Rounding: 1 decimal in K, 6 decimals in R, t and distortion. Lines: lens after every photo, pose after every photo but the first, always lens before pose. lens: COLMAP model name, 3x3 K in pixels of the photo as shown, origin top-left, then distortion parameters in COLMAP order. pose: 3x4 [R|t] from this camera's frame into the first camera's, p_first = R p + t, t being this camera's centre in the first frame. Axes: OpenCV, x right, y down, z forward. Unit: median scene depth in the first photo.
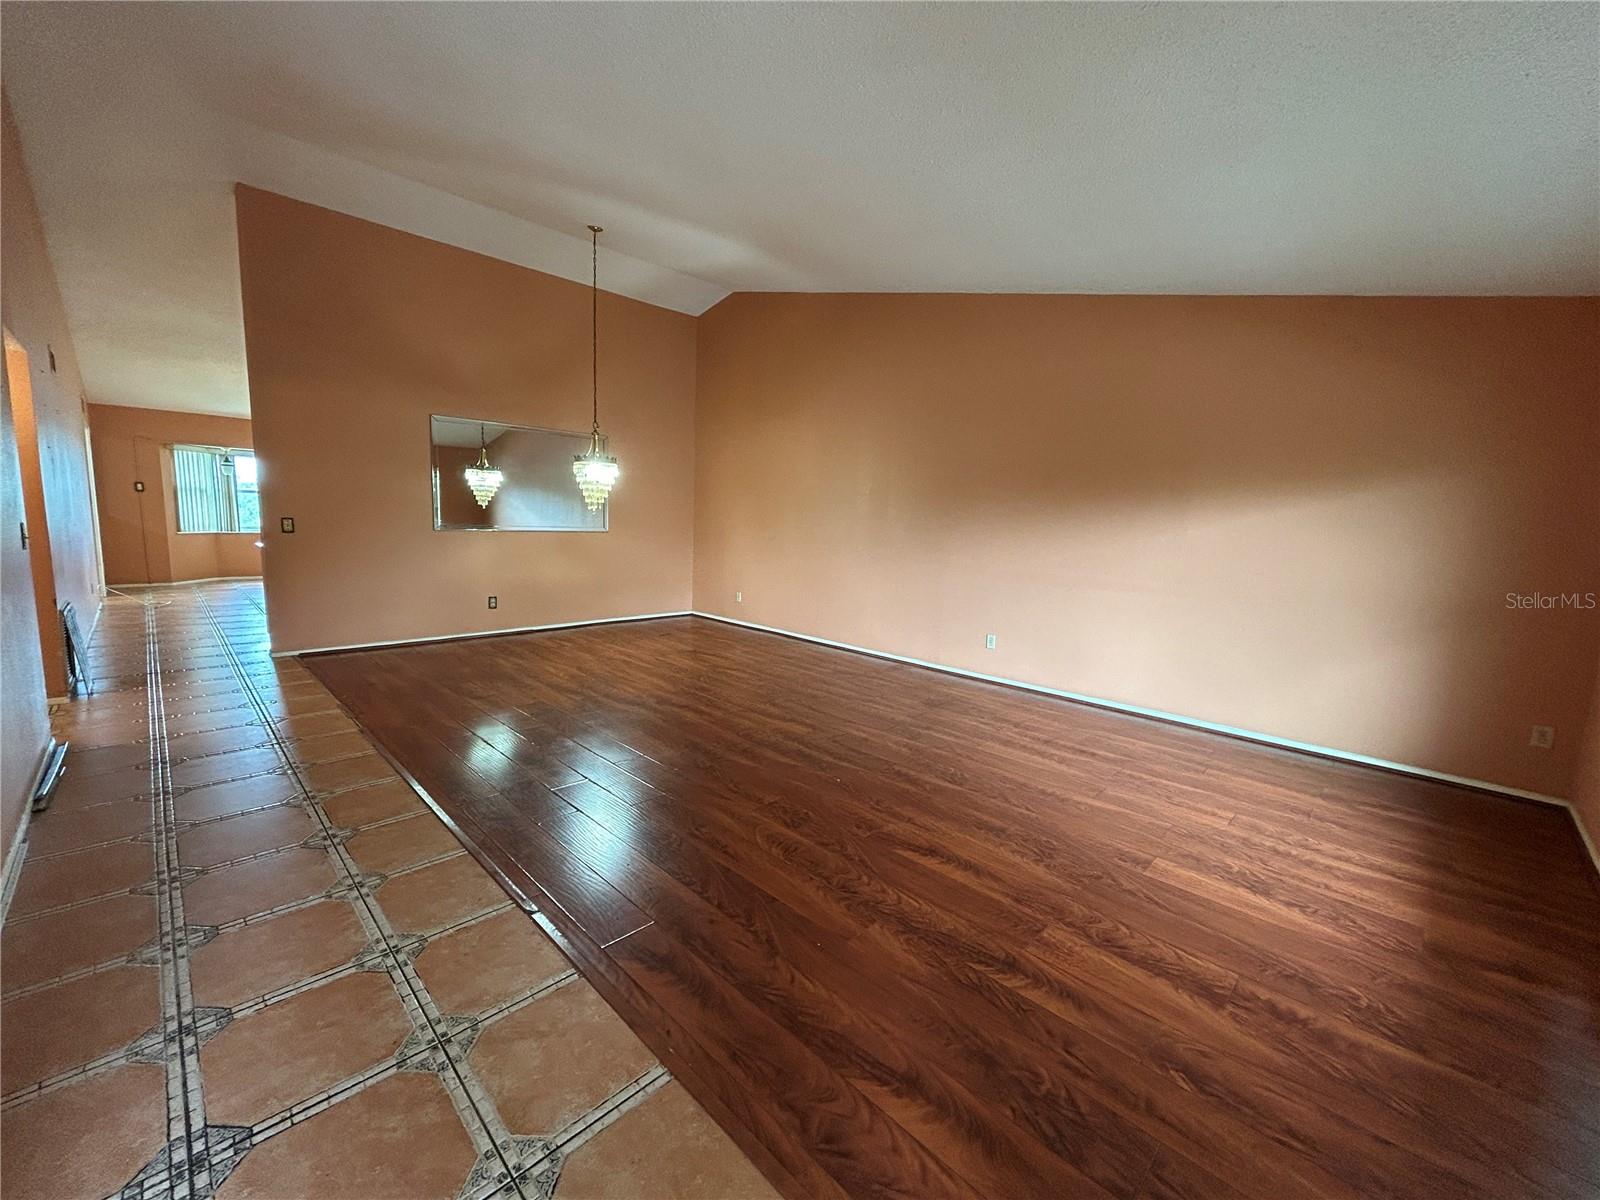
lens RADIAL K [[644.1, 0, 790.4], [0, 644.1, 608.4], [0, 0, 1]] dist [-0.000206, 0.001515]
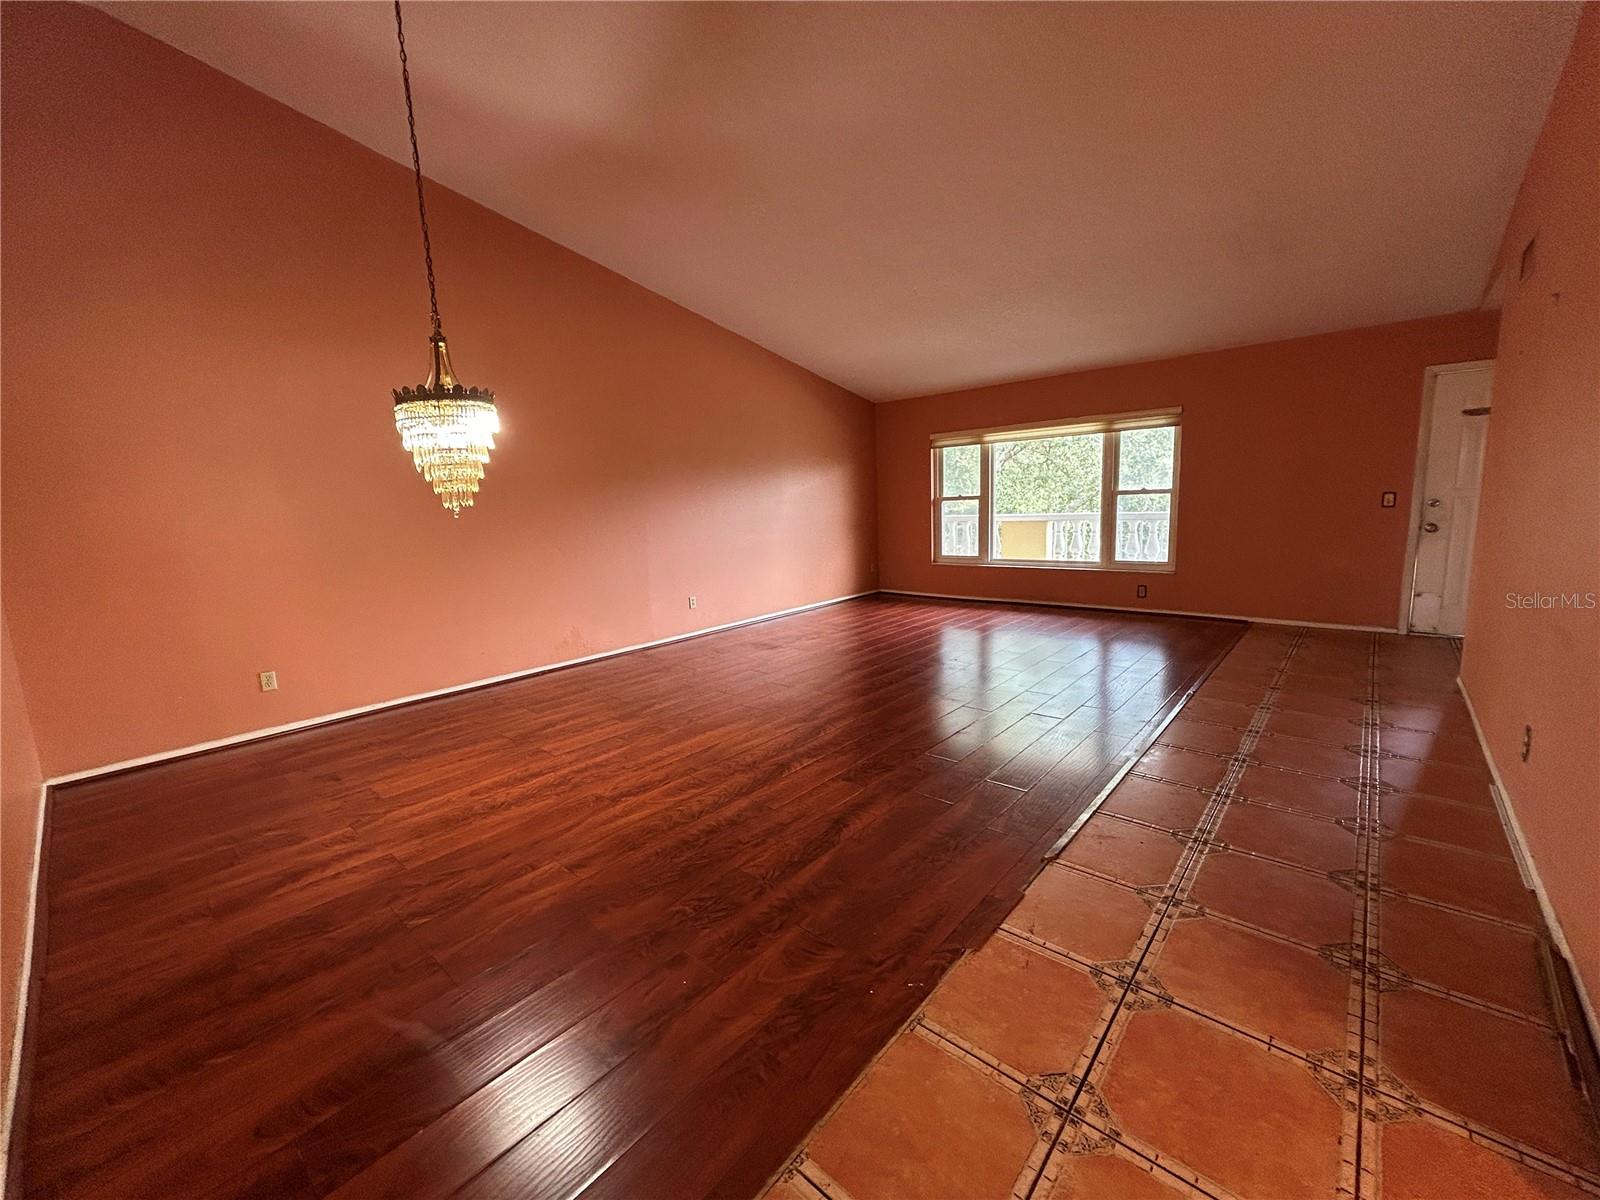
lens RADIAL K [[644.1, 0, 789.0], [0, 644.1, 592.9], [0, 0, 1]] dist [-0.000206, 0.001515]
pose [[-0.056635, -0.175111, 0.982918, -0.942729], [0.184916, 0.965625, 0.182685, -0.165113], [-0.981121, 0.192104, -0.022308, 0.944739]]
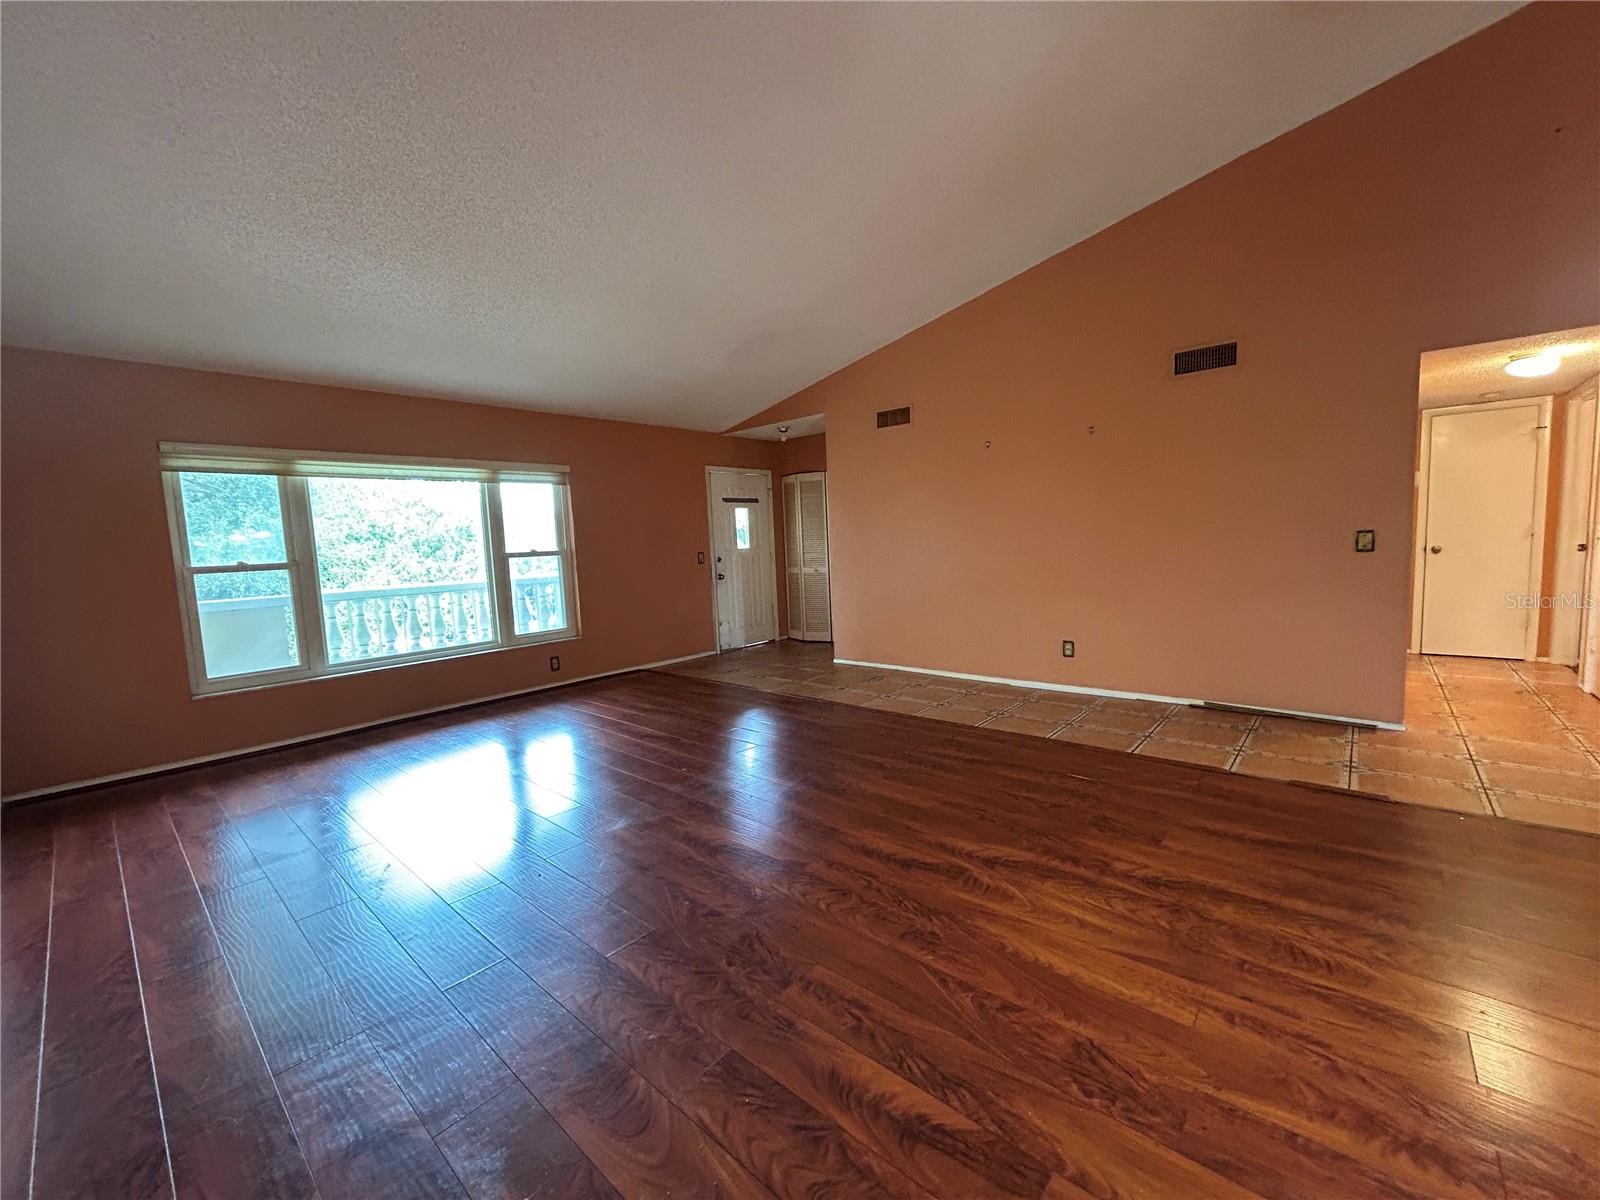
lens RADIAL K [[644.1, 0, 797.8], [0, 644.1, 596.9], [0, 0, 1]] dist [-0.000206, 0.001515]
pose [[-0.997129, 0.016649, -0.073872, -0.029184], [-0.000885, 0.972904, 0.231208, -0.186030], [0.075720, 0.230609, -0.970096, 1.361065]]
